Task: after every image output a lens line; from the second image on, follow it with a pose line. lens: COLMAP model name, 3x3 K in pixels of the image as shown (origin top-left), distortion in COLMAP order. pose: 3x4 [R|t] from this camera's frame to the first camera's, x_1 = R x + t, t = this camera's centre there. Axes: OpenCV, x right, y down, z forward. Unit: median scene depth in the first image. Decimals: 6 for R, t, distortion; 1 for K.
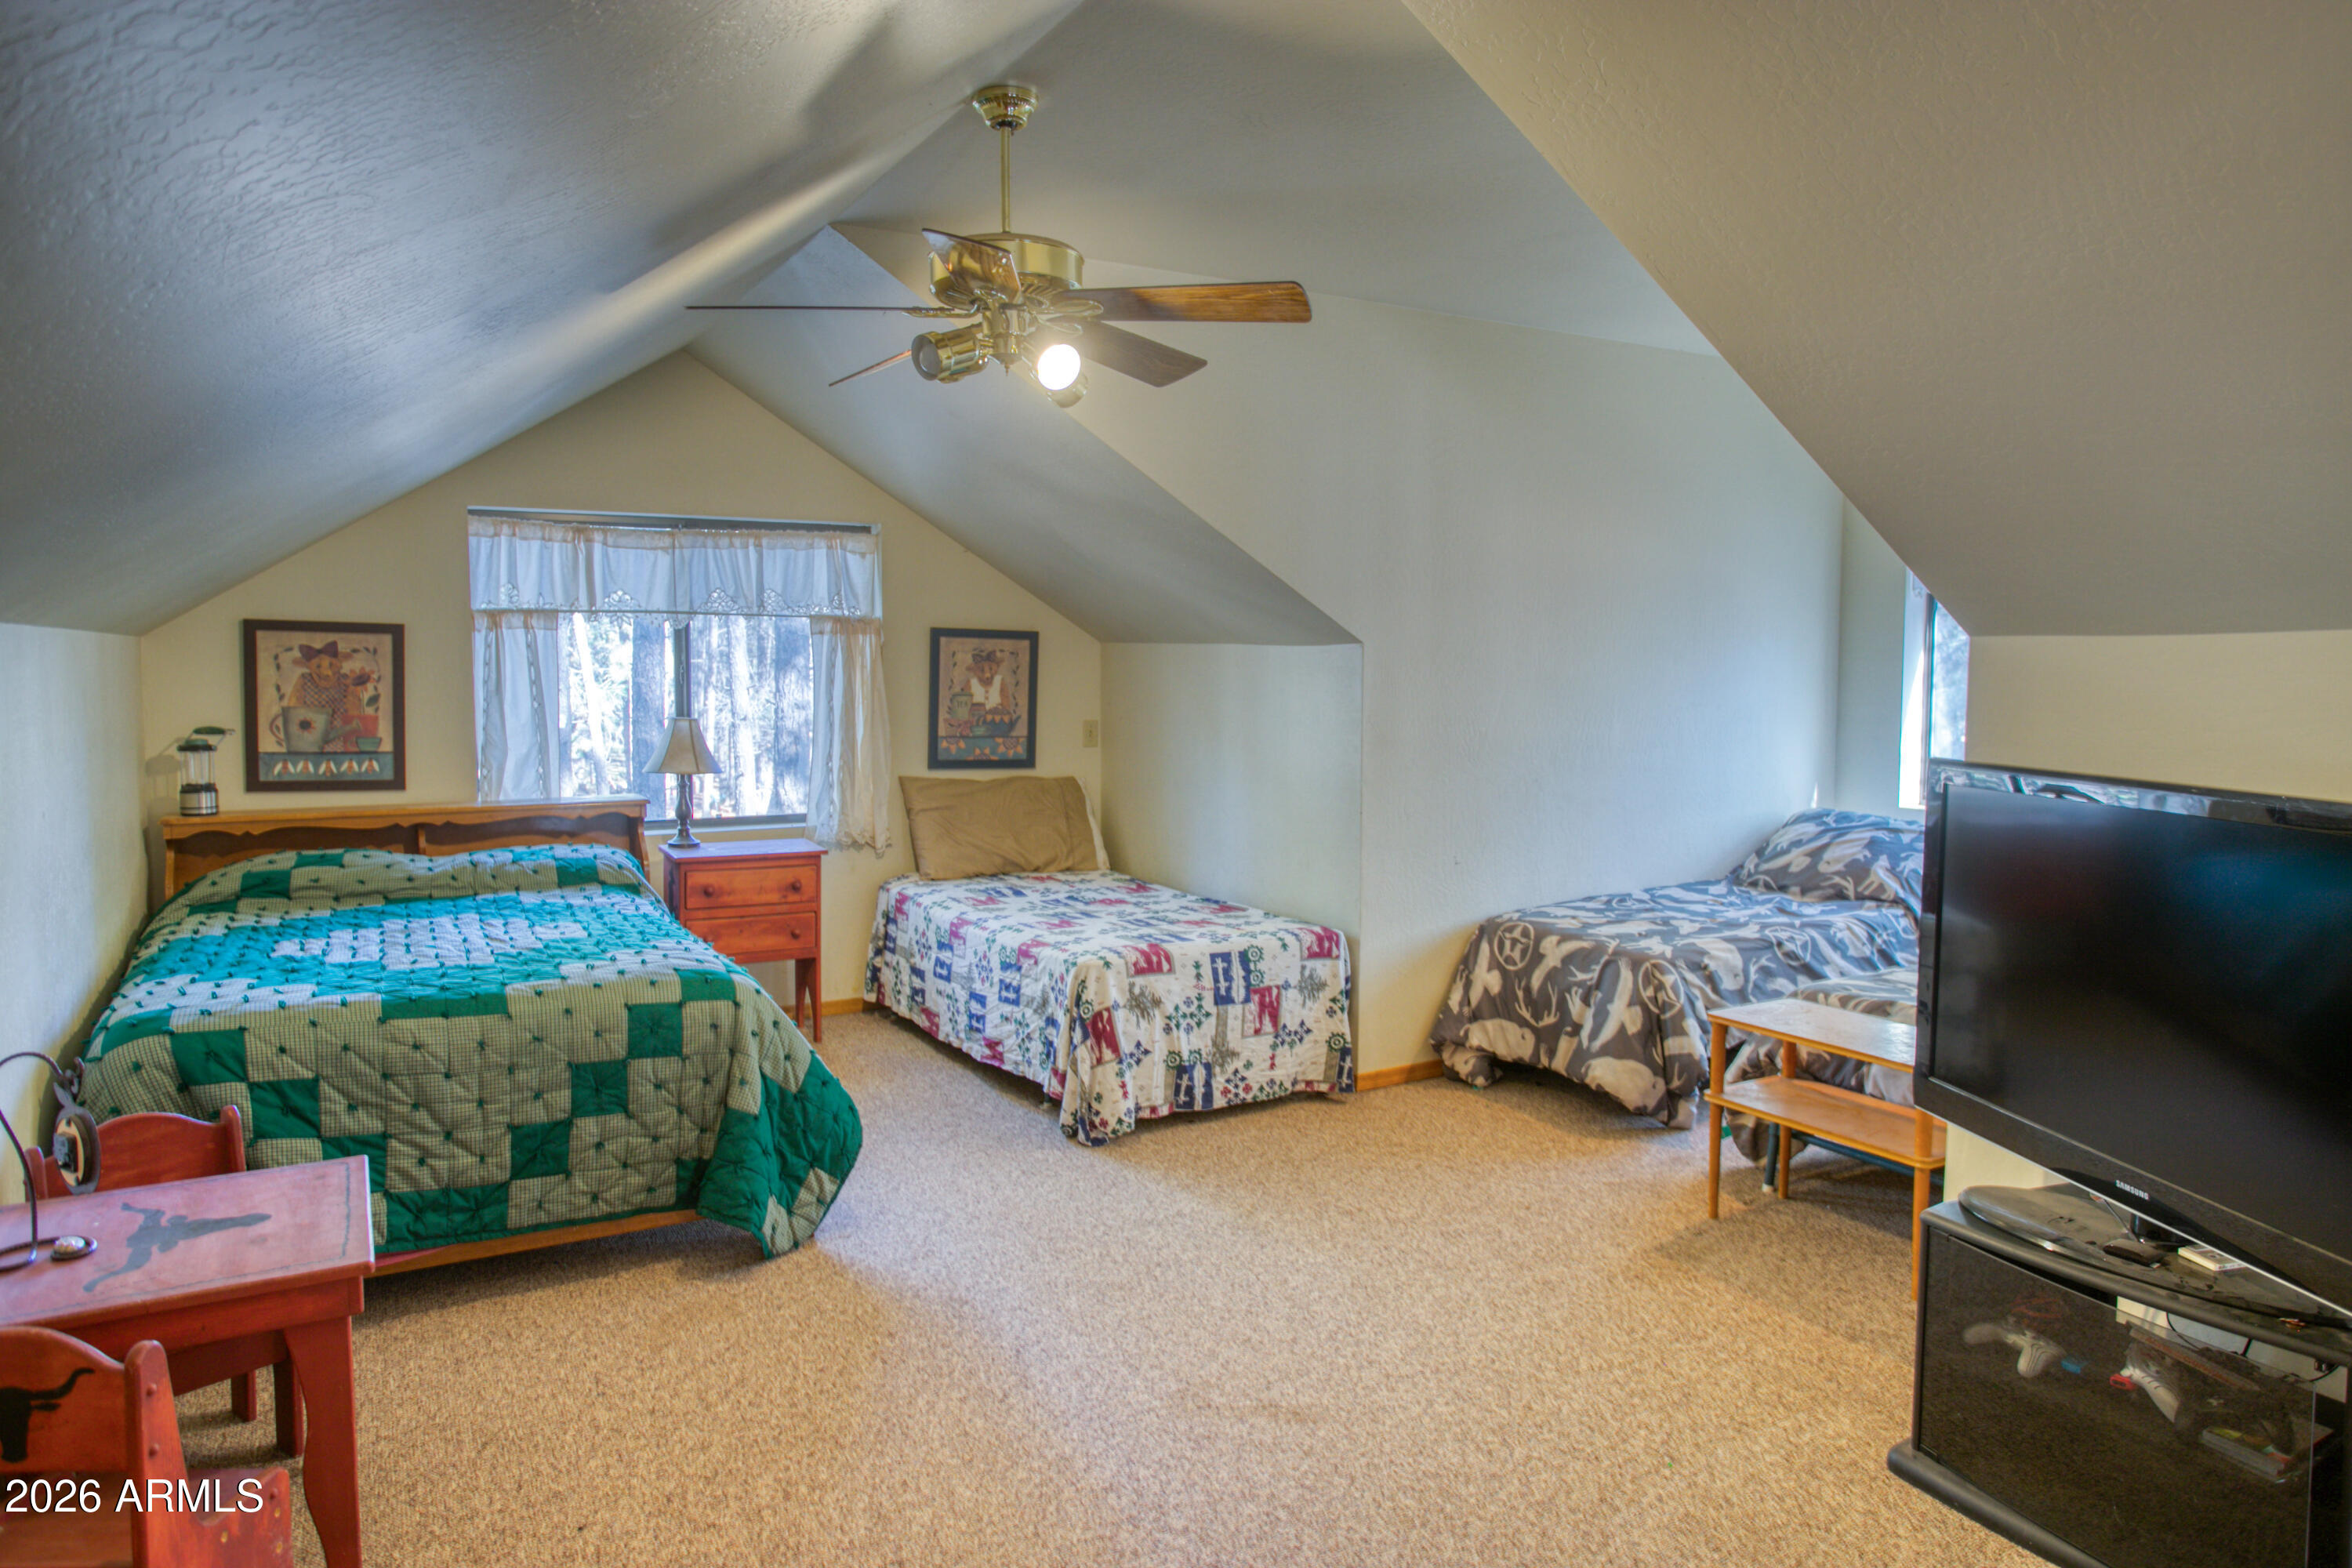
lens RADIAL K [[1564.4, 0, 1176.0], [0, 1564.4, 784.0], [0, 0, 1]] dist [0.076303, 0.001604]
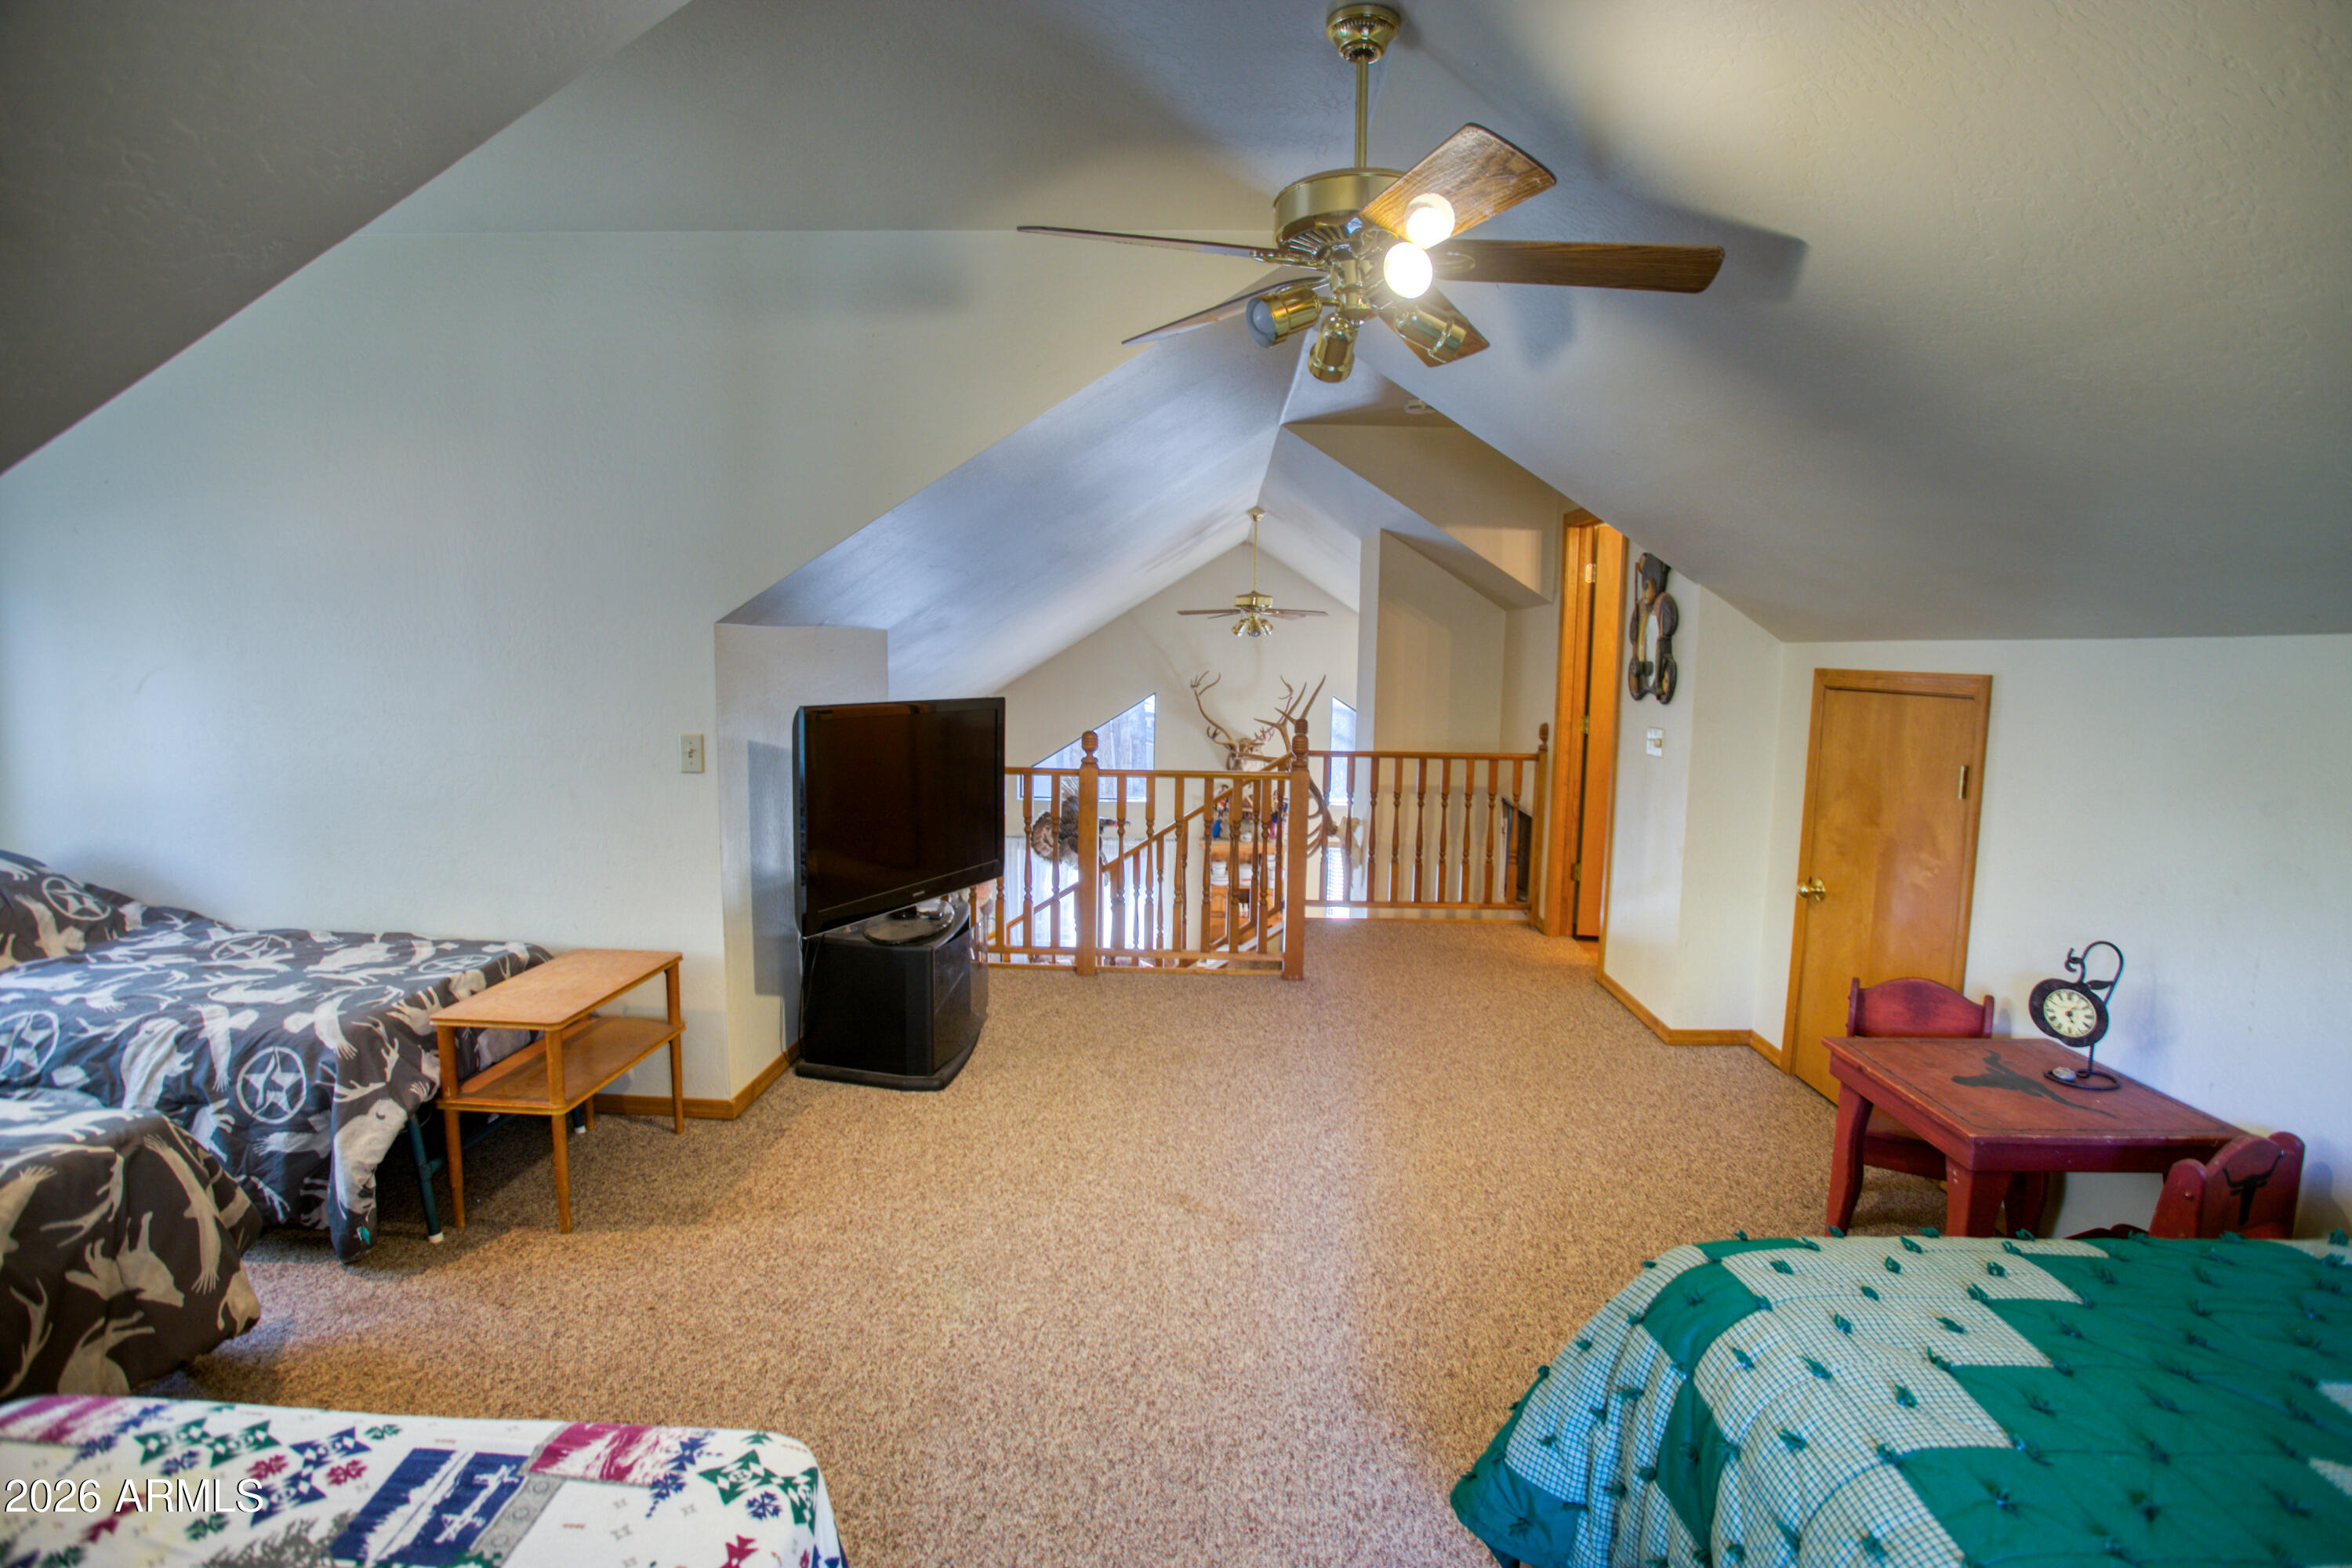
lens RADIAL K [[1173.0, 0, 1194.0], [0, 1173.0, 782.1], [0, 0, 1]] dist [-0.105838, 0.049100]
pose [[-0.867891, -0.060079, 0.493109, -0.335558], [0.030449, 0.984359, 0.173524, -0.107772], [-0.495821, 0.165615, -0.852486, 1.488380]]
